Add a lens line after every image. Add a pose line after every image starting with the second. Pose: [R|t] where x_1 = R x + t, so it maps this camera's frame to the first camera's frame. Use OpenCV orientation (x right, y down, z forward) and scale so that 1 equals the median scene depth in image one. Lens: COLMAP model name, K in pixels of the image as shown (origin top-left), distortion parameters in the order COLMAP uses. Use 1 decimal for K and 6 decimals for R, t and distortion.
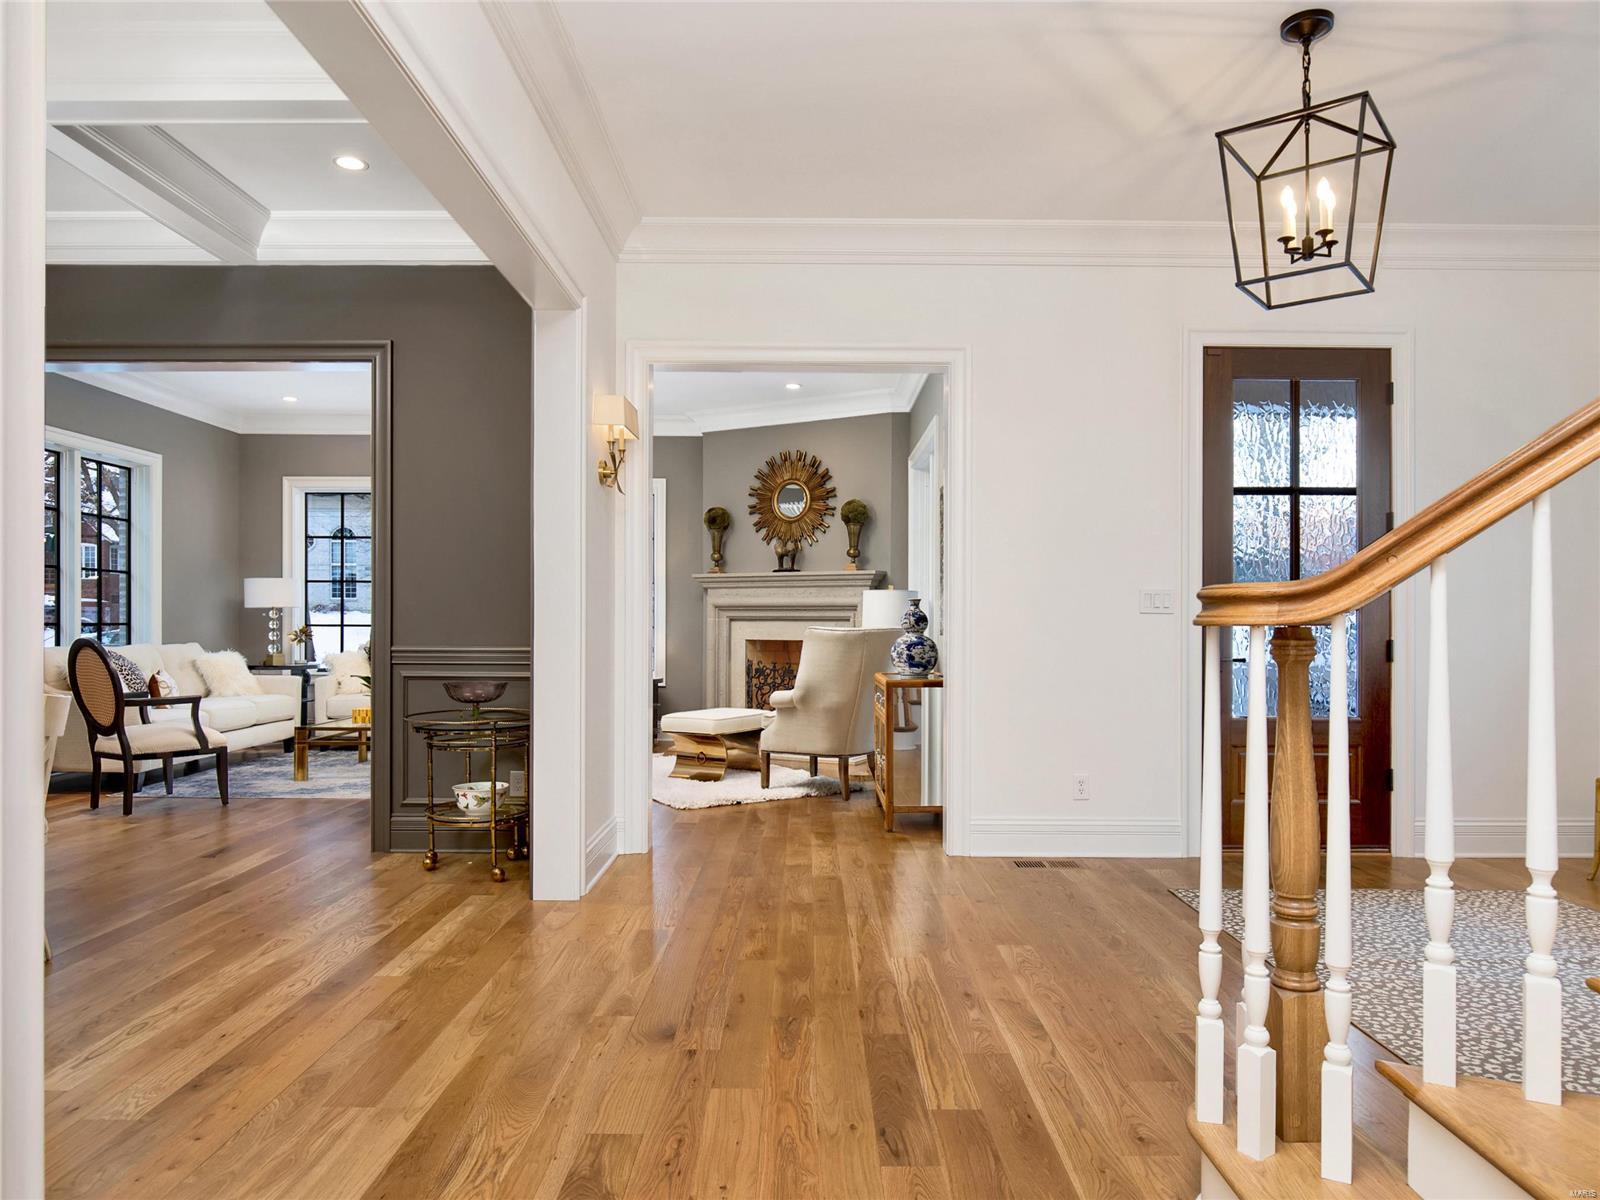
lens RADIAL K [[1060.4, 0, 795.2], [0, 1060.4, 629.6], [0, 0, 1]] dist [-0.041485, -0.000519]
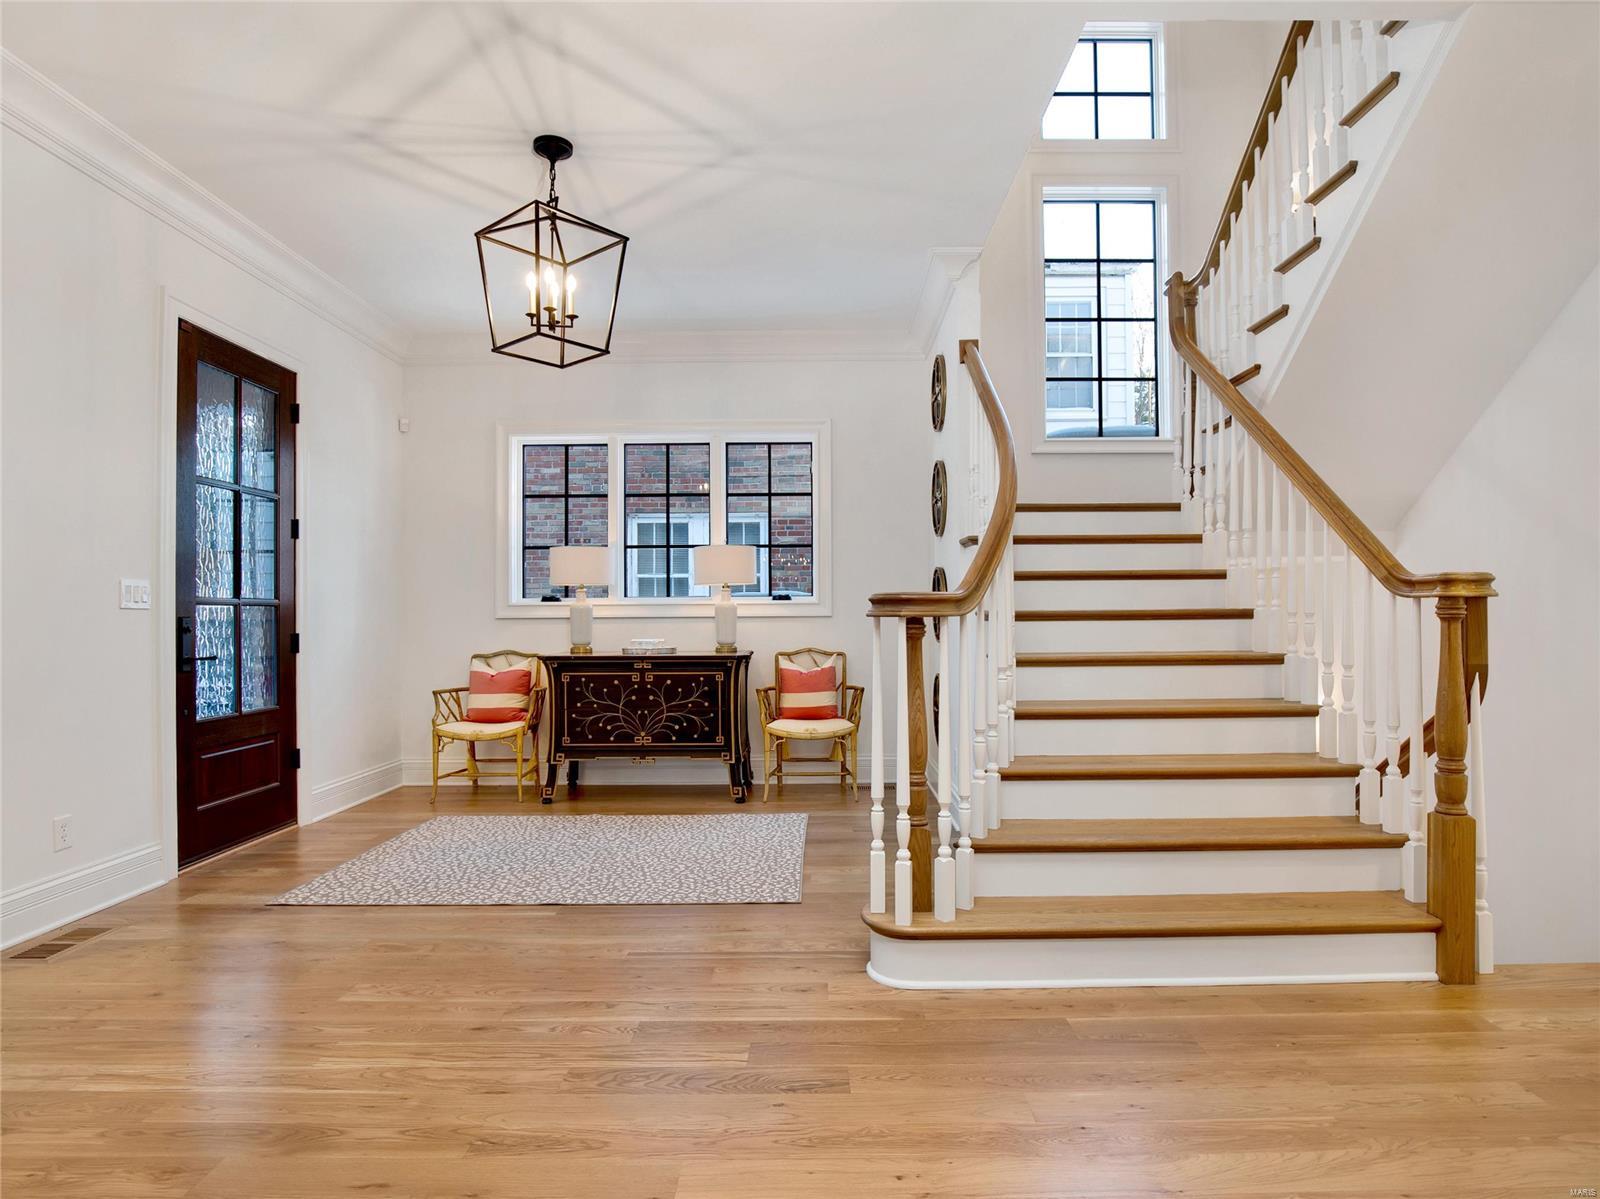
lens RADIAL K [[894.5, 0, 800.0], [0, 894.5, 599.5], [0, 0, 1]] dist [-0.006421, 0.000070]
pose [[-0.012196, 0.007043, 0.999901, -0.583364], [0.020846, 0.999760, -0.006788, -0.009486], [-0.999708, 0.020761, -0.012340, 0.692139]]
